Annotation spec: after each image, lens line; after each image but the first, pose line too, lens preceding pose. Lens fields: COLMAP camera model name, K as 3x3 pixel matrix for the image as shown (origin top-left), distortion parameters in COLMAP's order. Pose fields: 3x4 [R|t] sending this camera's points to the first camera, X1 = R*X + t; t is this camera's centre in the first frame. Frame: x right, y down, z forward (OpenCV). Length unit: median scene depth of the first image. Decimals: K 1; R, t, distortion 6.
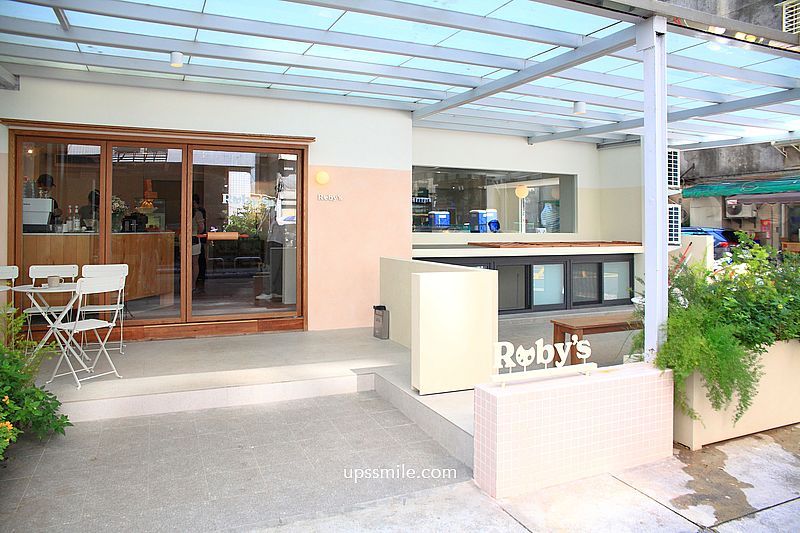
lens RADIAL K [[624.0, 0, 472.8], [0, 624.0, 236.2], [0, 0, 1]] dist [-0.042847, 0.002483]
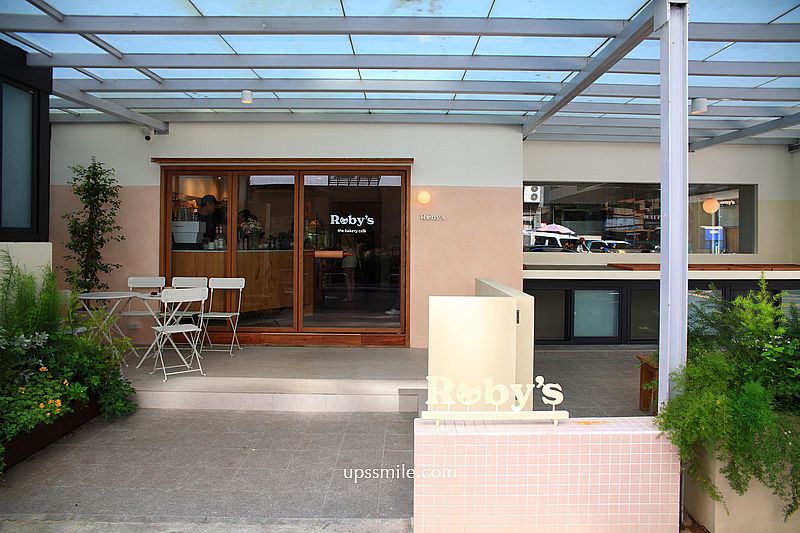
lens RADIAL K [[631.5, 0, 426.6], [0, 631.5, 257.1], [0, 0, 1]] dist [-0.064131, 0.036278]
pose [[0.891639, 0.012374, -0.452577, 0.330269], [-0.009871, 0.999920, 0.007892, -0.007718], [0.452639, -0.002570, 0.891690, 0.129545]]
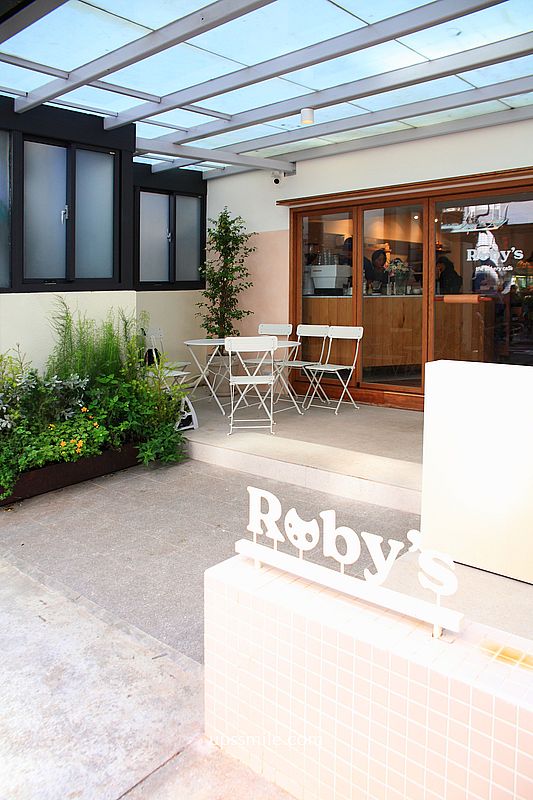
lens RADIAL K [[631.5, 0, 241.6], [0, 631.5, 317.0], [0, 0, 1]] dist [-0.064131, 0.036278]
pose [[0.307466, 0.029155, -0.951112, 0.432847], [0.002736, 0.999499, 0.031522, -0.004963], [0.951555, -0.012294, 0.307232, 0.599329]]
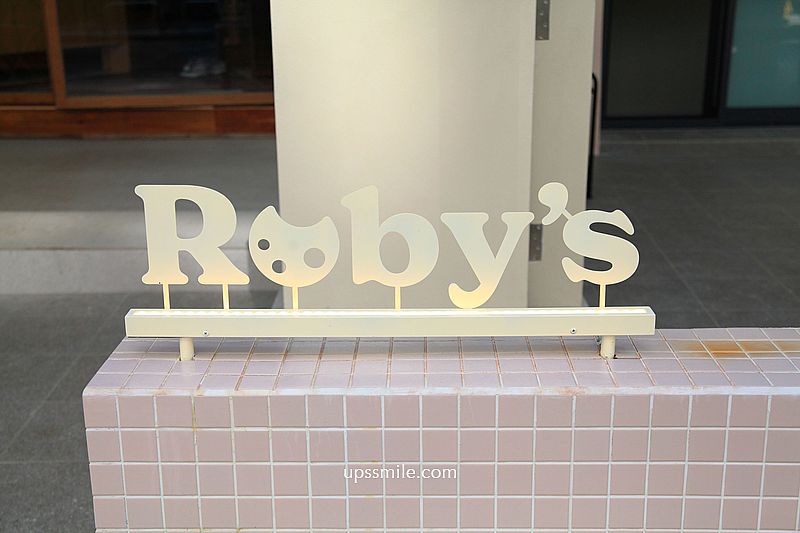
lens RADIAL K [[1152.1, 0, 399.5], [0, 1152.1, 269.3], [0, 0, 1]] dist [0.023407, 0.000000]
pose [[0.864772, 0.112396, -0.489425, 0.263011], [0.011064, 0.970129, 0.242339, 0.067693], [0.502043, -0.214983, 0.837696, 0.481029]]
